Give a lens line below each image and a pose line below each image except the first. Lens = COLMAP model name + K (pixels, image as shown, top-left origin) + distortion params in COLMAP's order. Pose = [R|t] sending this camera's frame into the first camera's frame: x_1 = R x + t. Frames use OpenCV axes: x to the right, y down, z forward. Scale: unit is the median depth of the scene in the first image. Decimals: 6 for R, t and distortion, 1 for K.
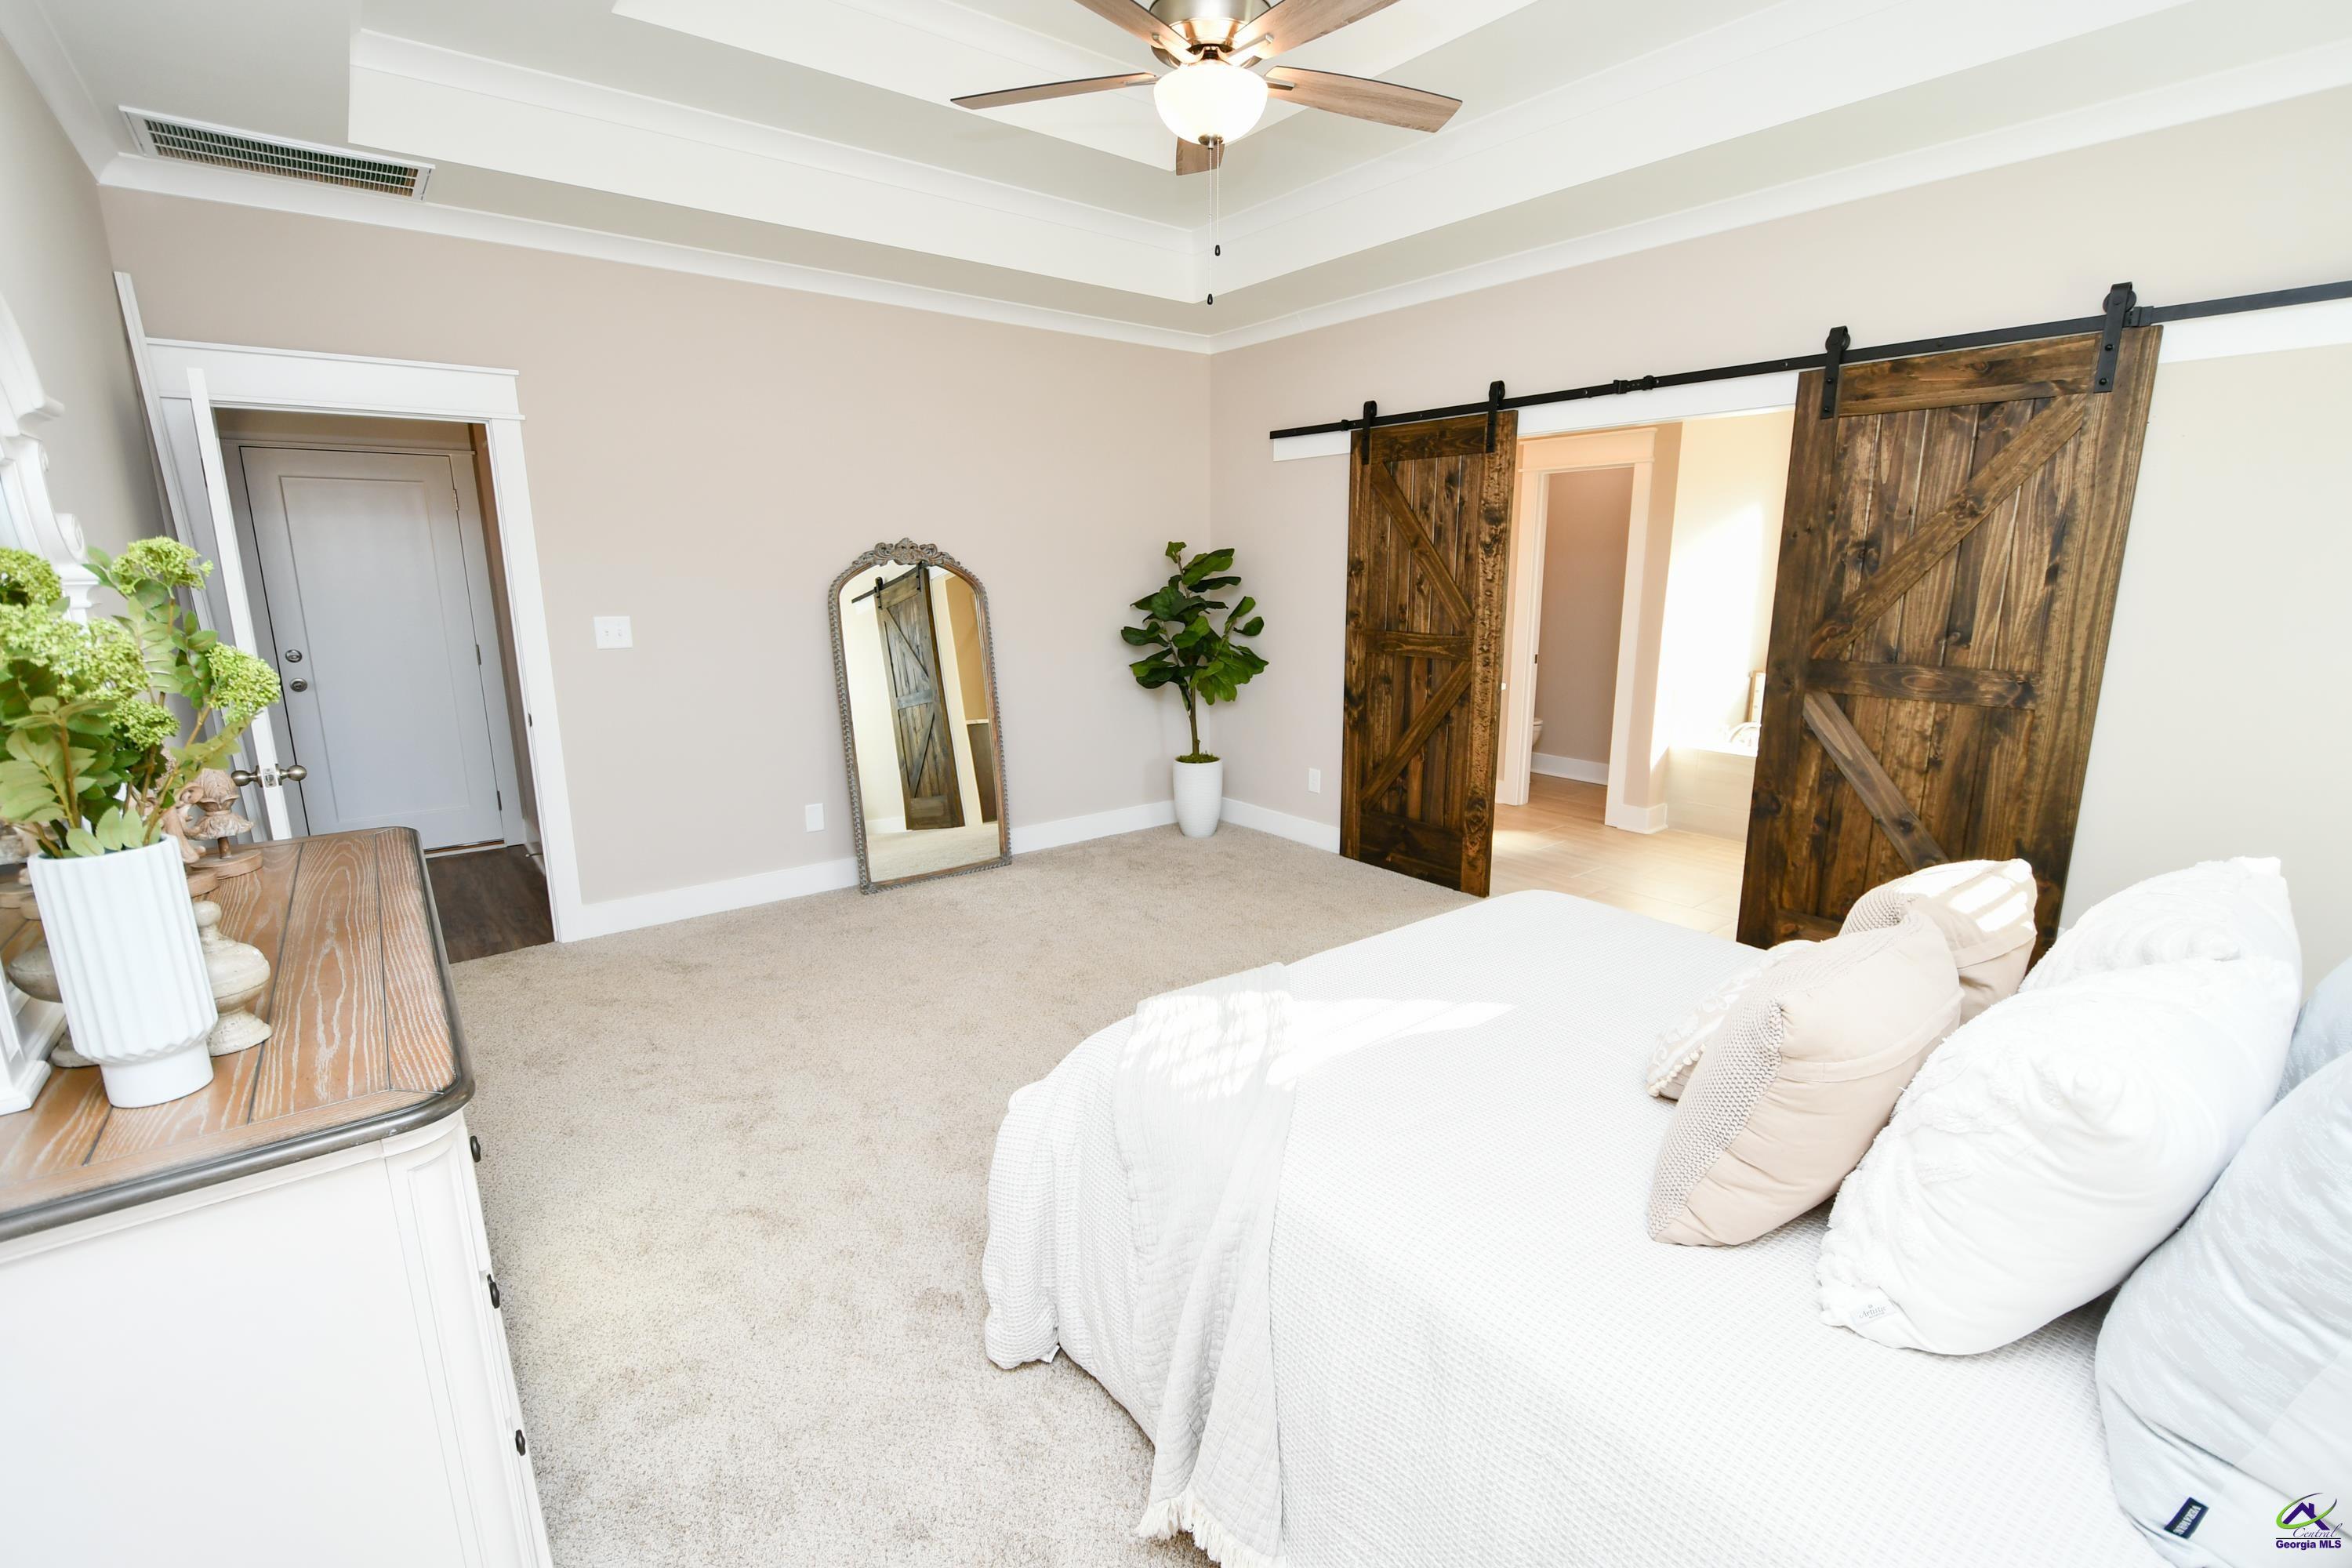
lens RADIAL K [[1040.9, 0, 1196.3], [0, 1040.9, 779.8], [0, 0, 1]] dist [0.002965, -0.007006]
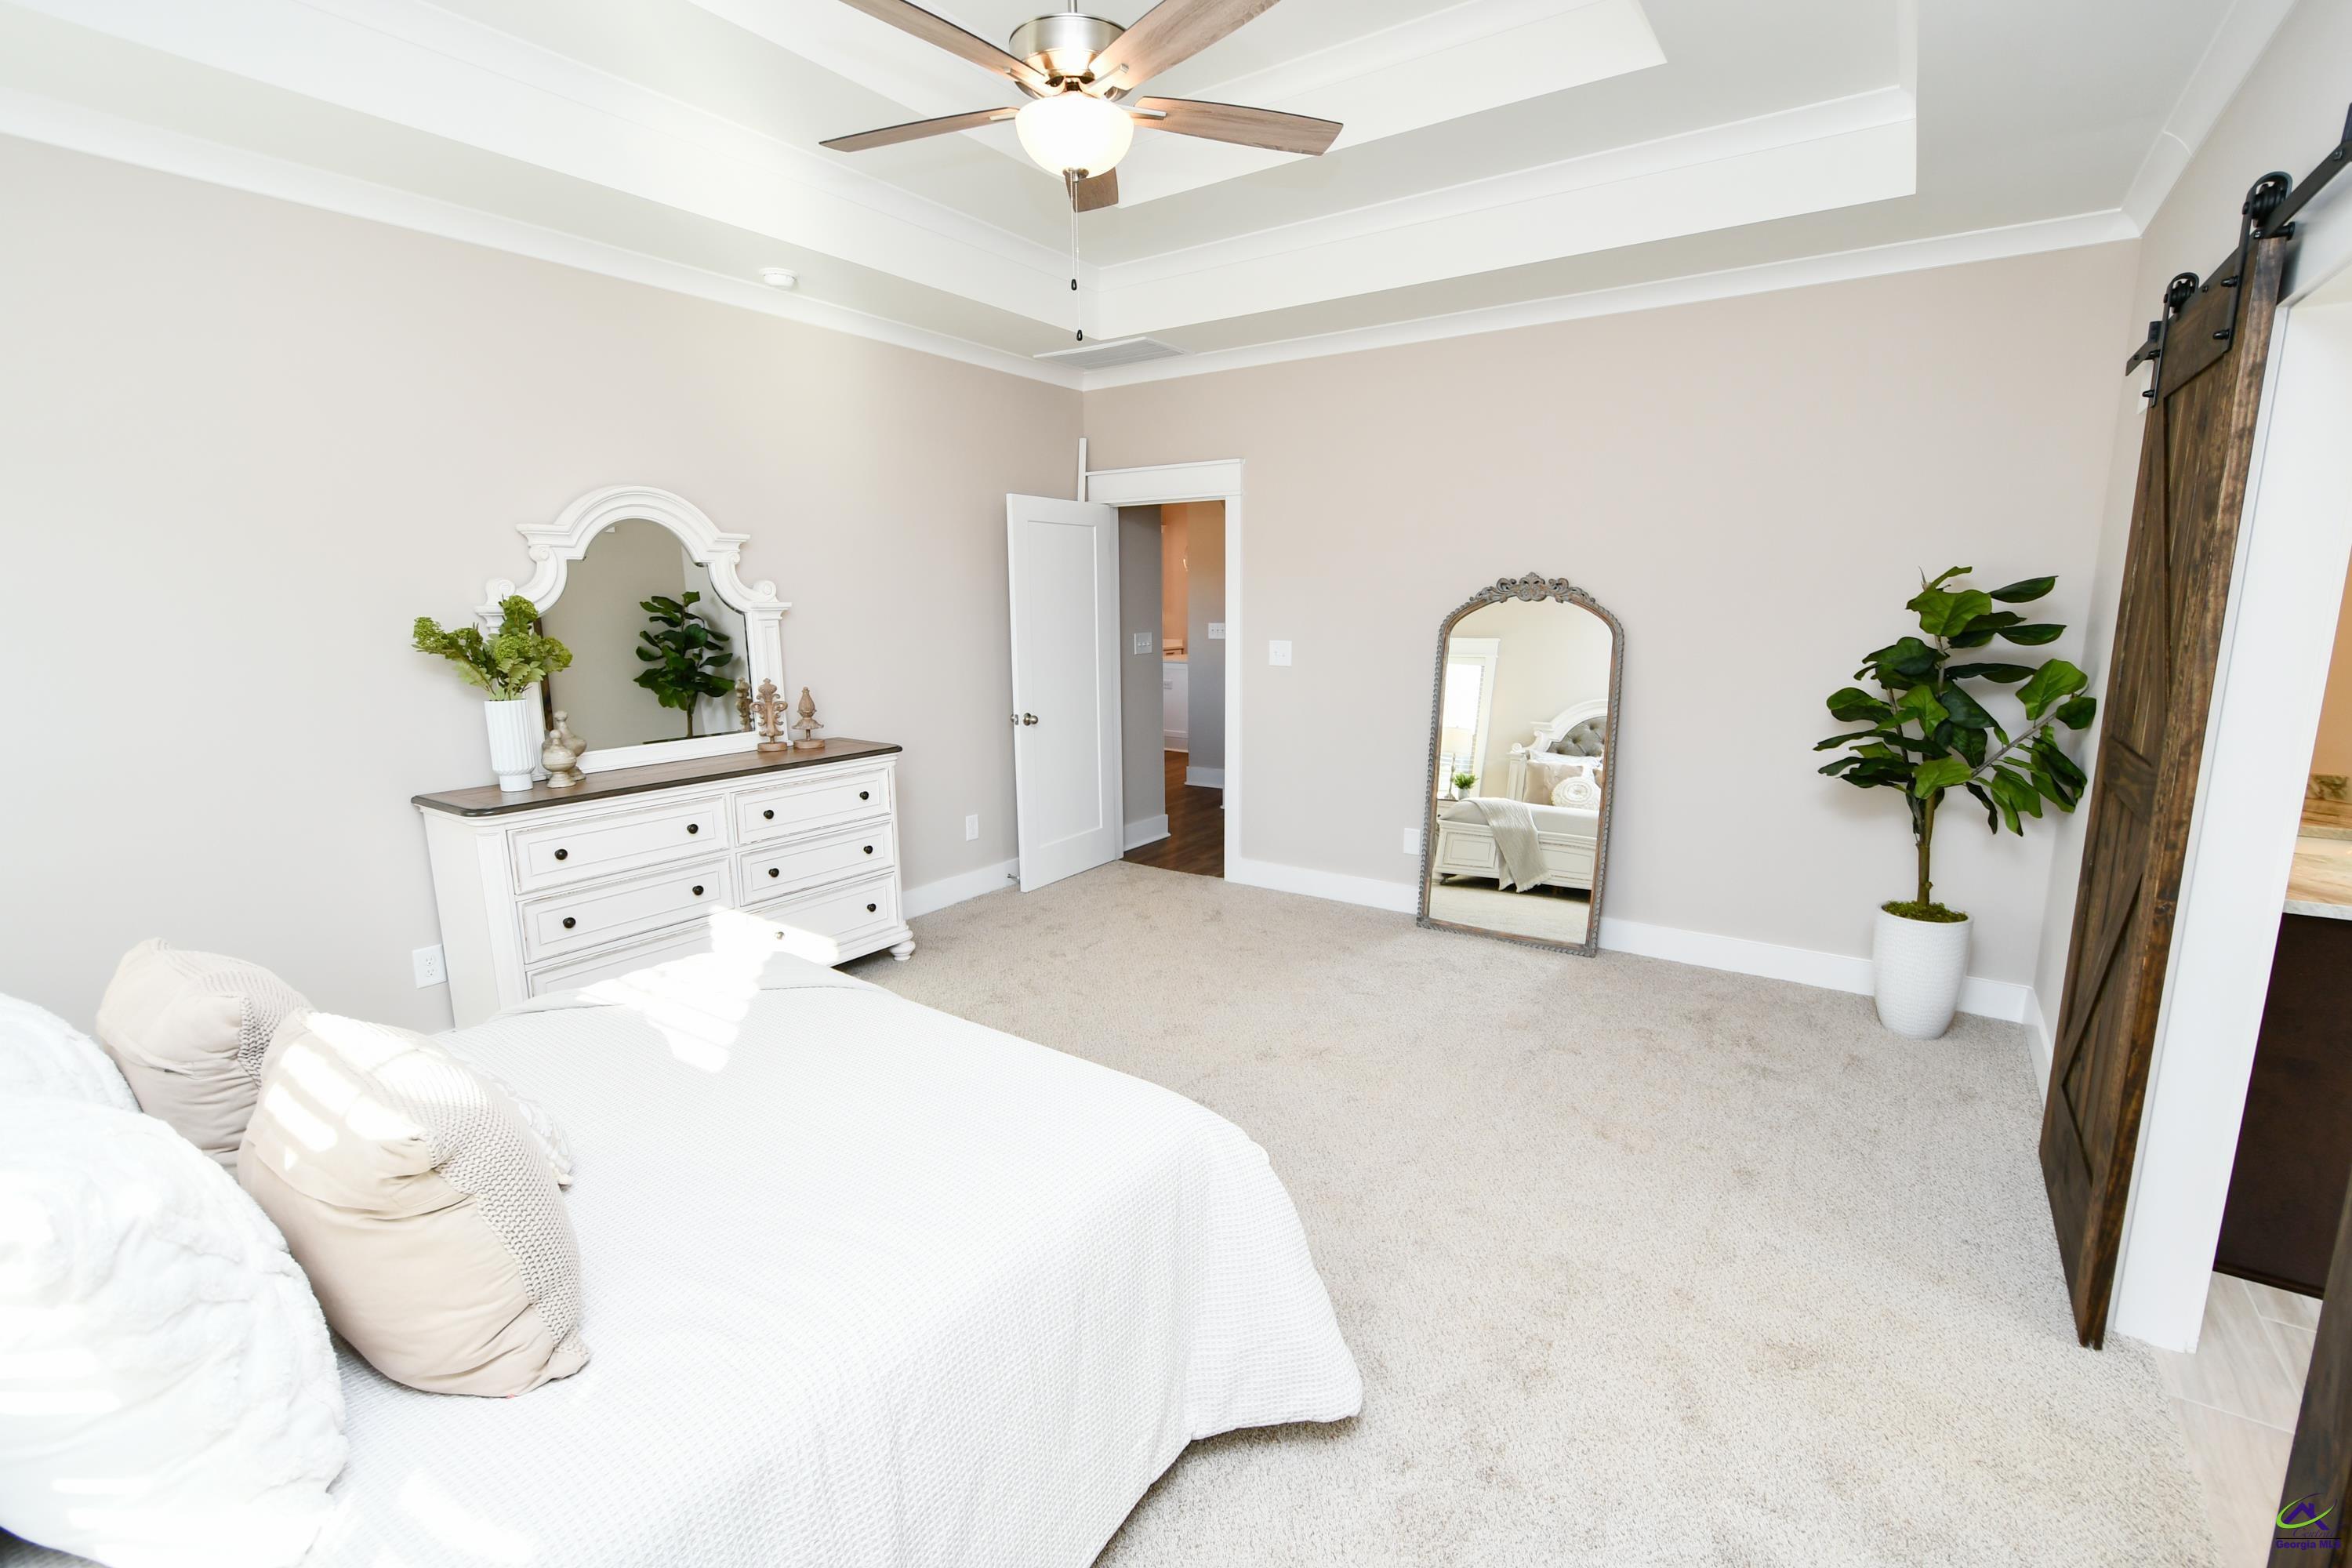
lens RADIAL K [[1040.9, 0, 1178.5], [0, 1040.9, 773.5], [0, 0, 1]] dist [0.002965, -0.007006]
pose [[0.291028, 0.164520, -0.942463, 0.517897], [-0.194621, 0.974686, 0.110047, -0.095609], [0.936710, 0.151396, 0.315680, 0.425993]]
